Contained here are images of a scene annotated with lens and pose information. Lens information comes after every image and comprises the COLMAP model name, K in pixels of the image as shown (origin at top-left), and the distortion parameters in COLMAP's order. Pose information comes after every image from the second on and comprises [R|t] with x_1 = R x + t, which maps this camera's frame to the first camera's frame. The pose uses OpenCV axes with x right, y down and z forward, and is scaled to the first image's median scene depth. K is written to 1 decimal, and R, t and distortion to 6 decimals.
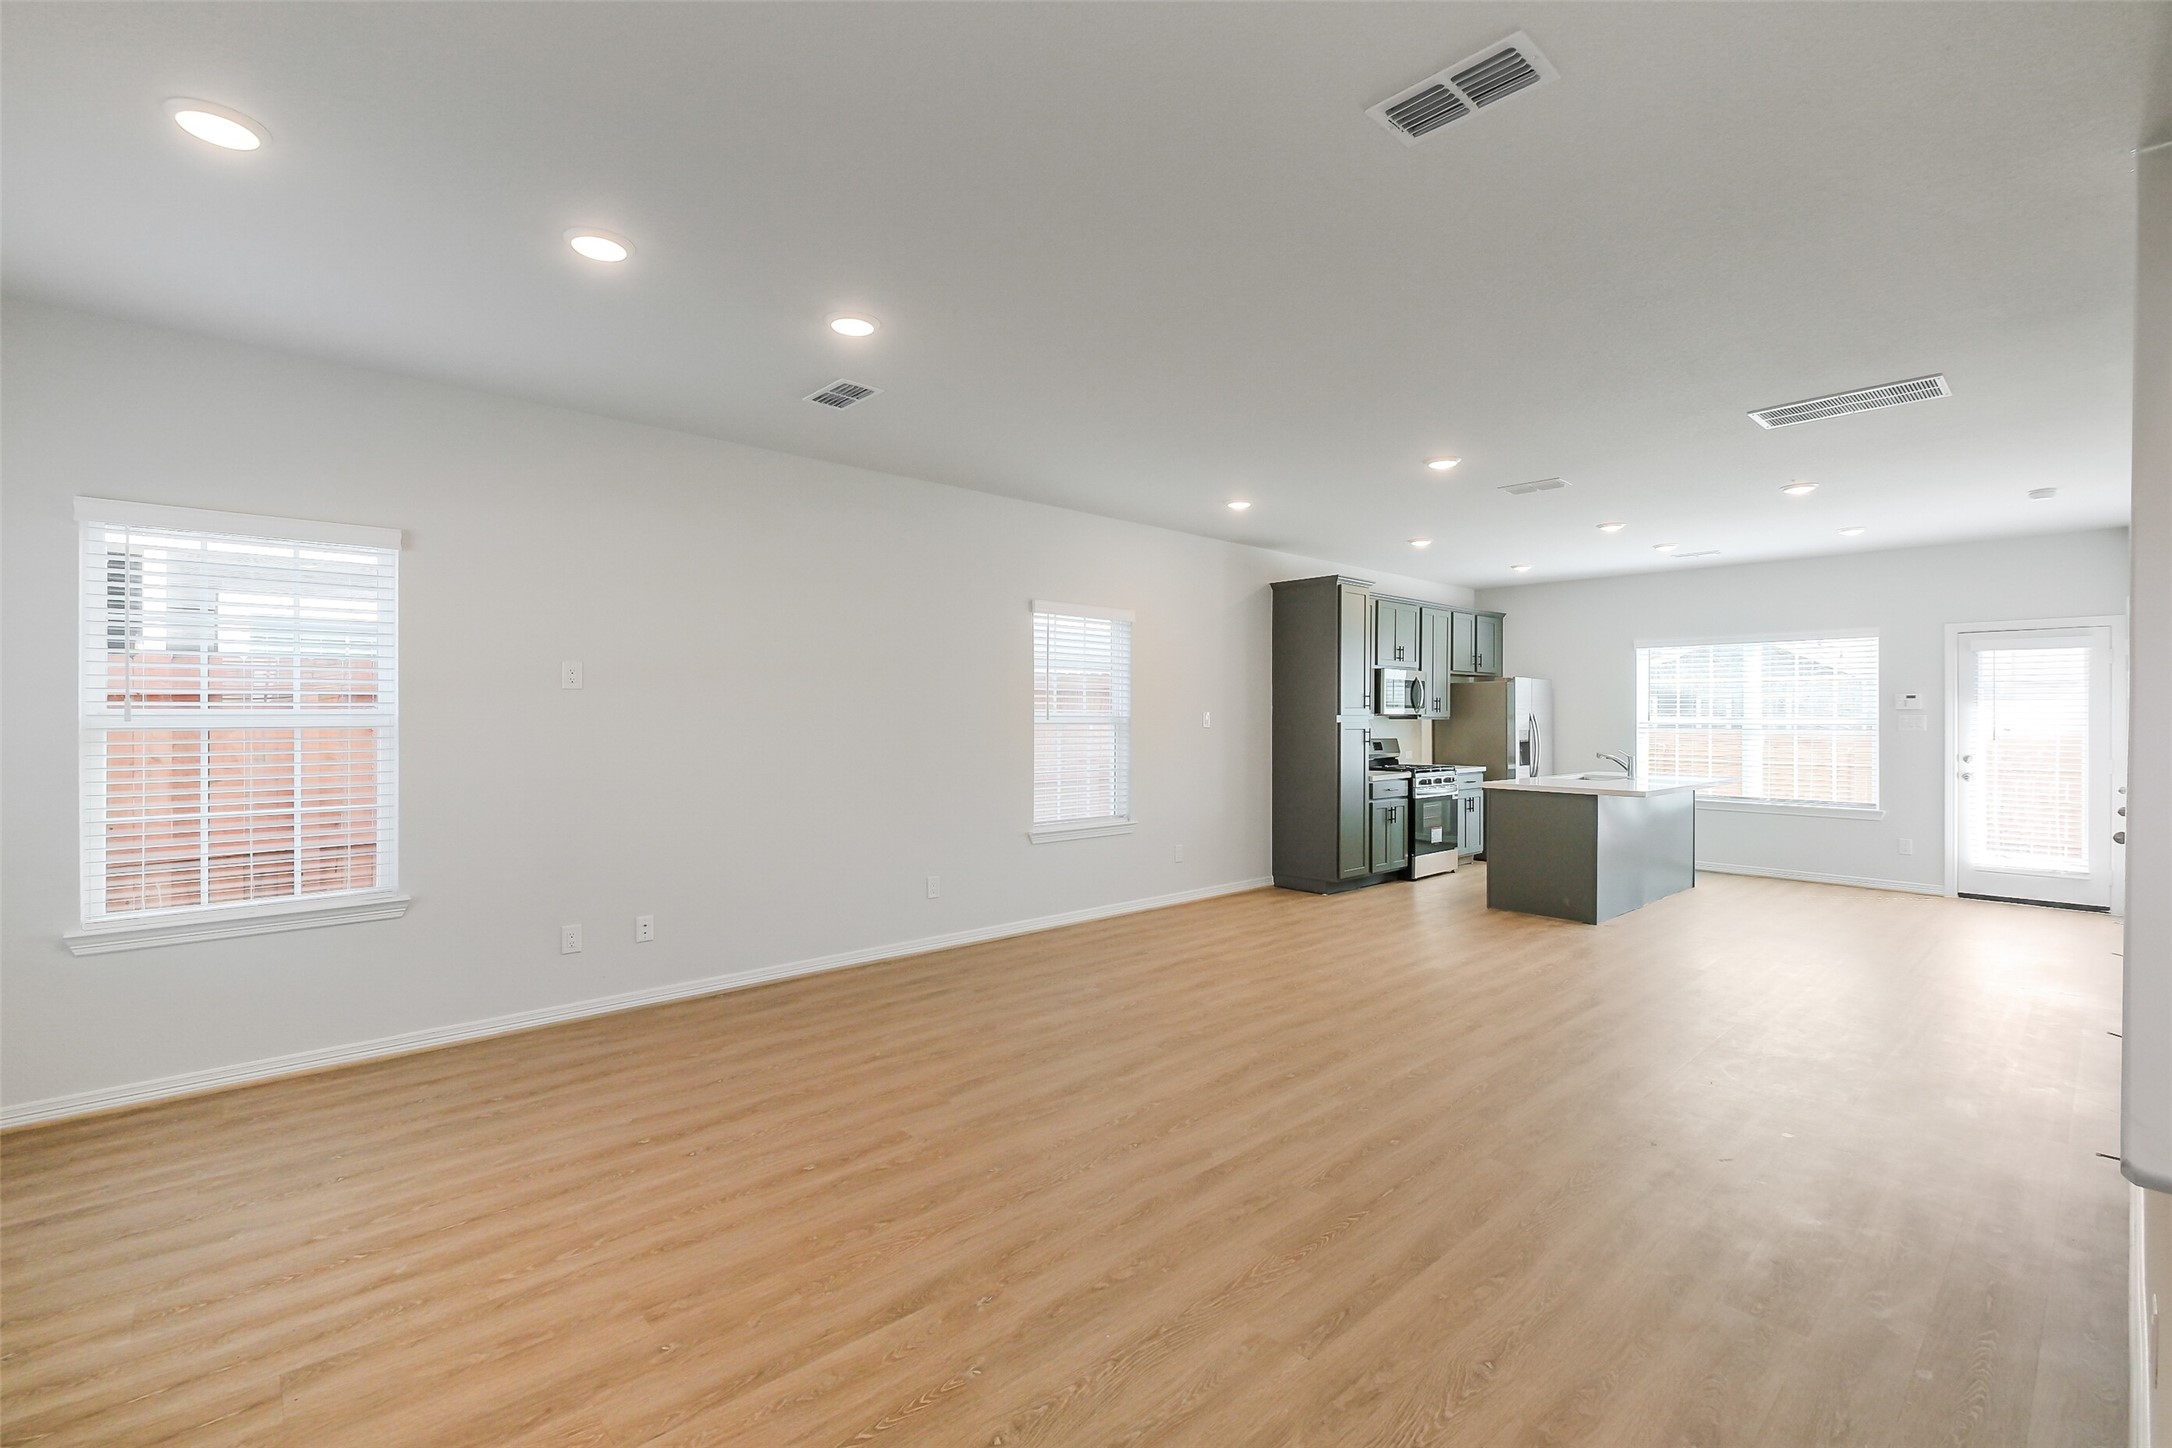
lens RADIAL K [[955.9, 0, 1086.3], [0, 955.9, 716.9], [0, 0, 1]] dist [-0.001874, 0.000441]
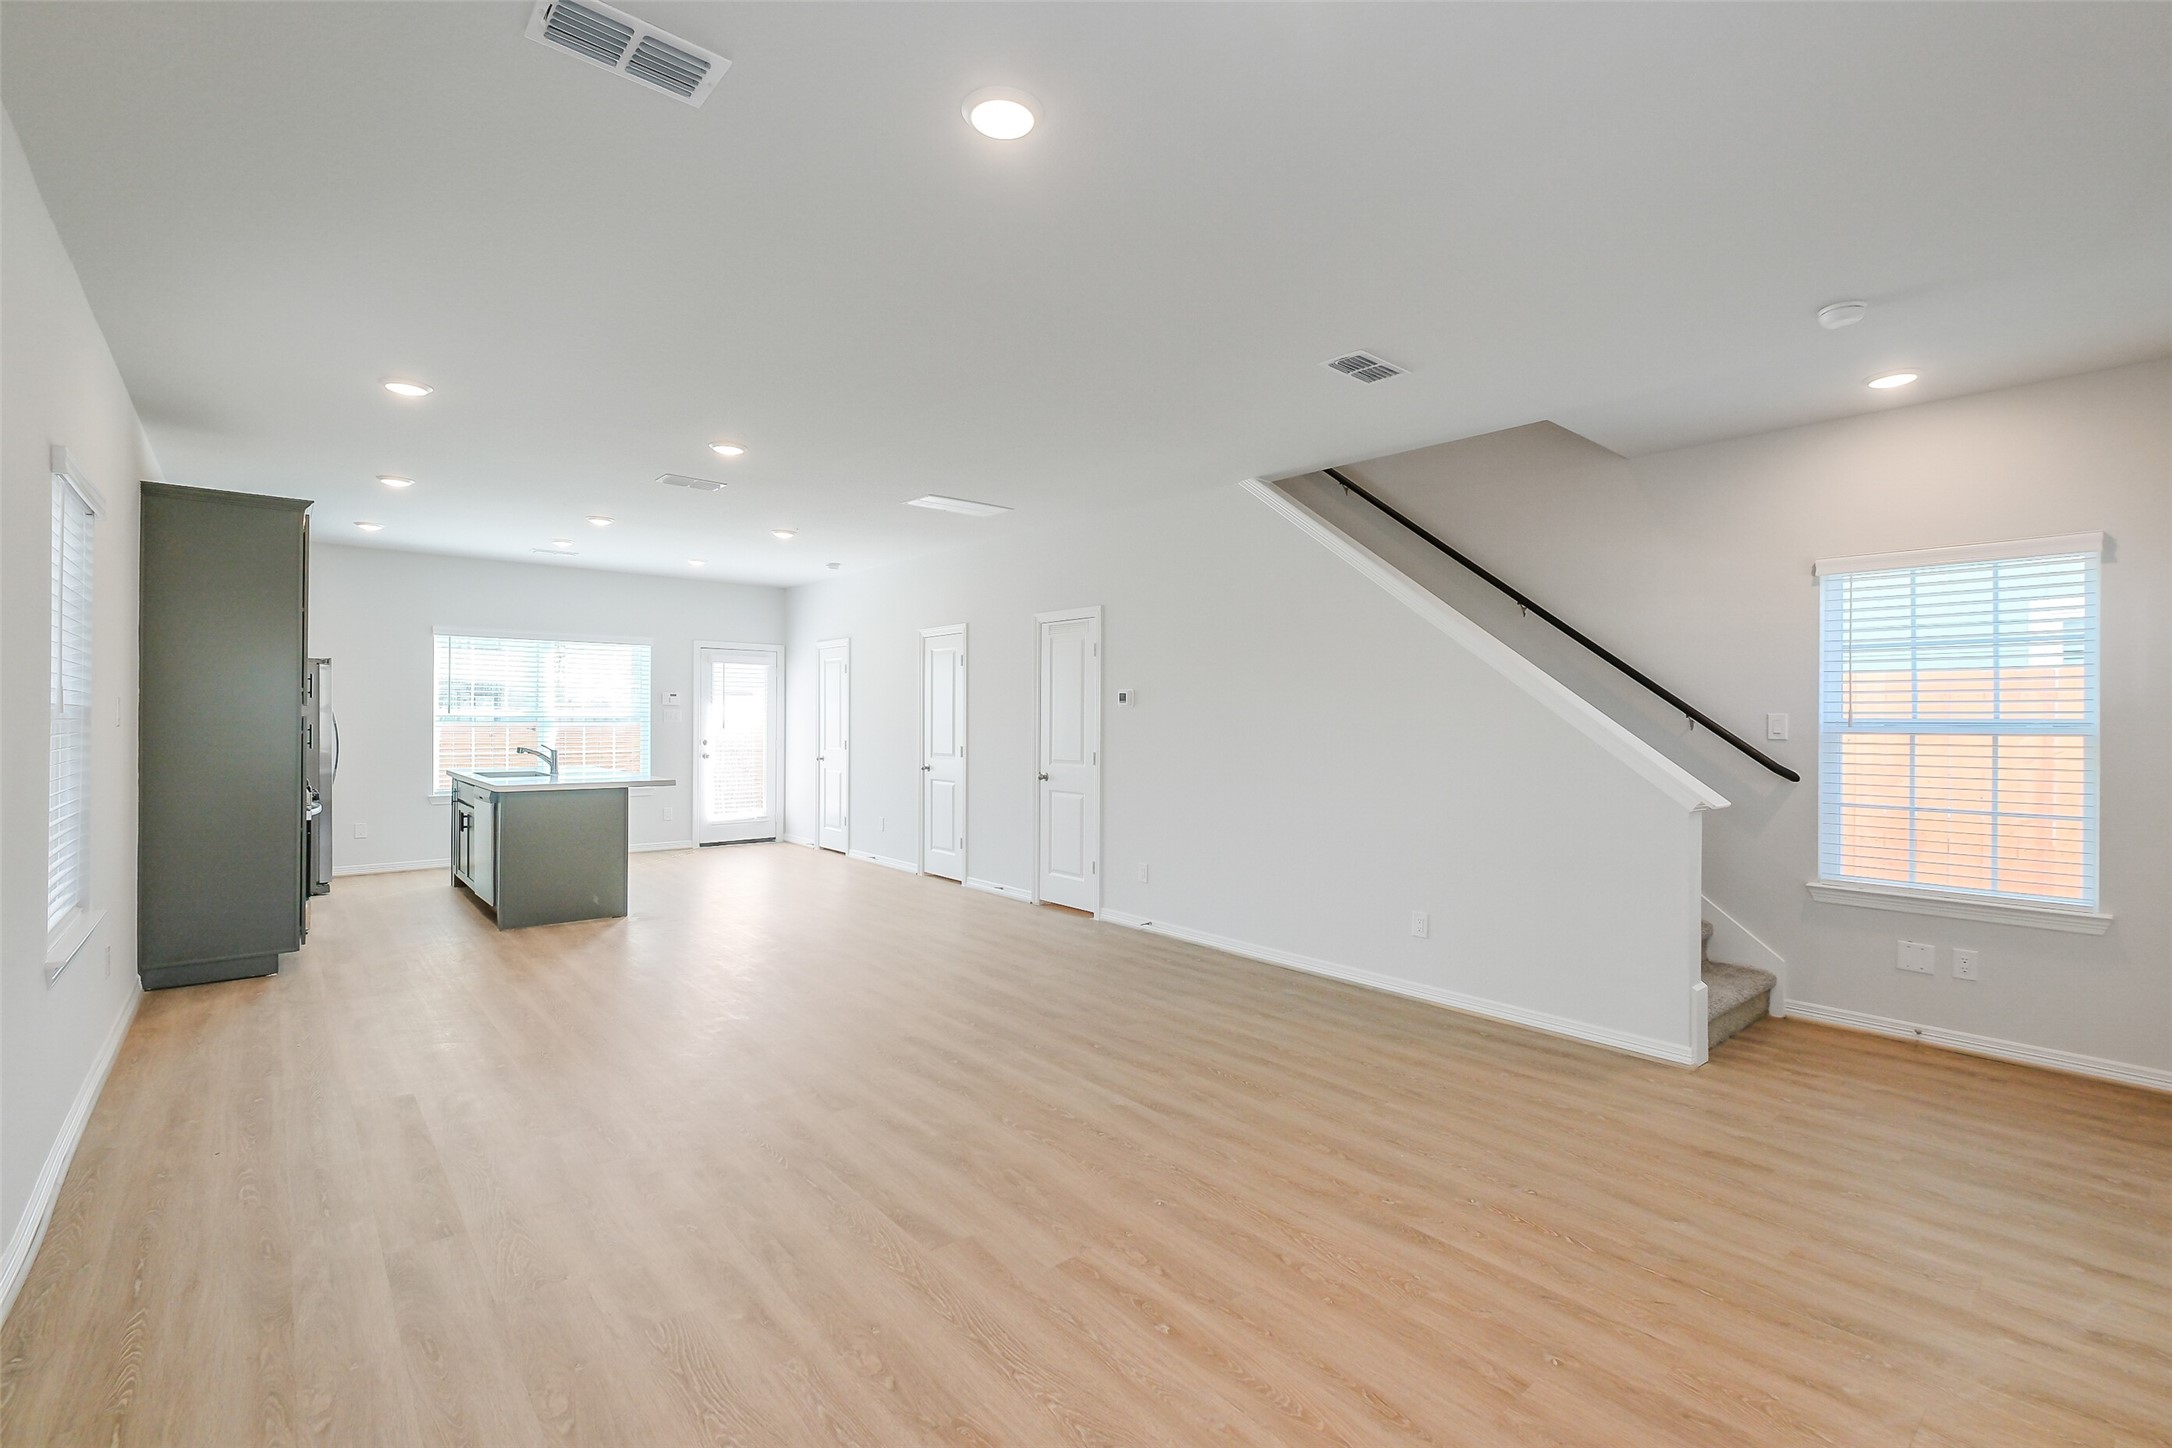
lens RADIAL K [[955.9, 0, 1099.3], [0, 955.9, 723.7], [0, 0, 1]] dist [-0.001874, 0.000441]
pose [[0.029433, -0.009484, 0.999522, -0.752843], [-0.007339, 0.999926, 0.009704, 0.000542], [-0.999540, -0.007621, 0.029362, 0.761996]]
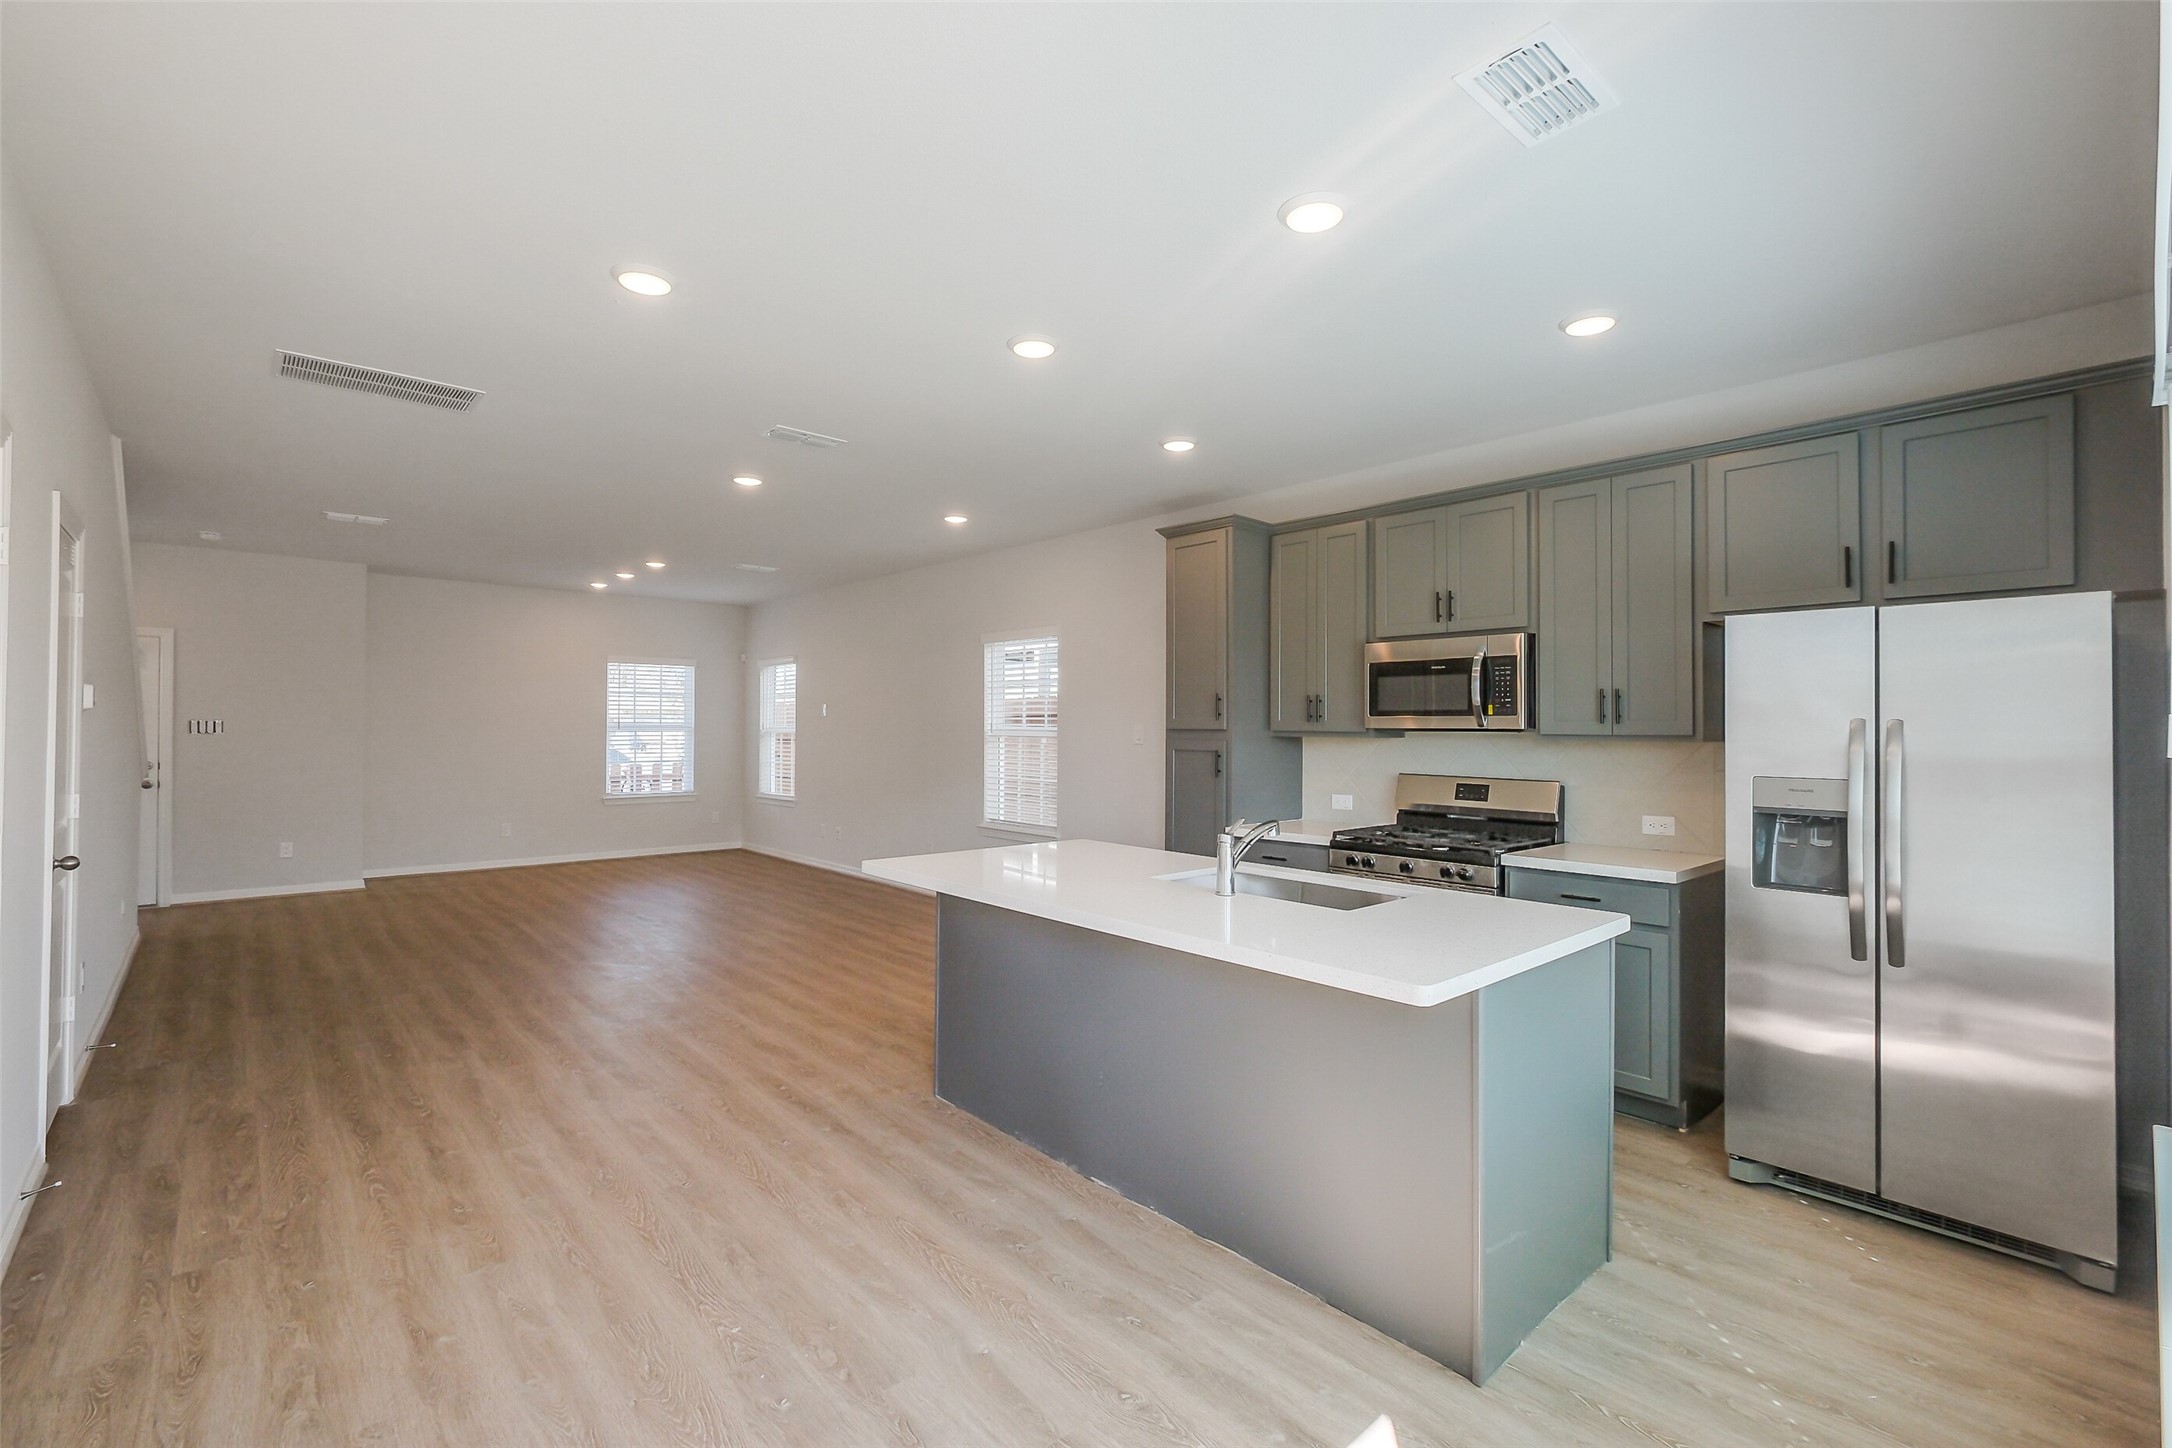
lens RADIAL K [[955.9, 0, 1102.3], [0, 955.9, 721.3], [0, 0, 1]] dist [-0.001874, 0.000441]
pose [[-0.004977, -0.010531, -0.999932, 1.786929], [-0.007717, 0.999915, -0.010493, -0.000611], [0.999958, 0.007664, -0.005058, 1.785677]]
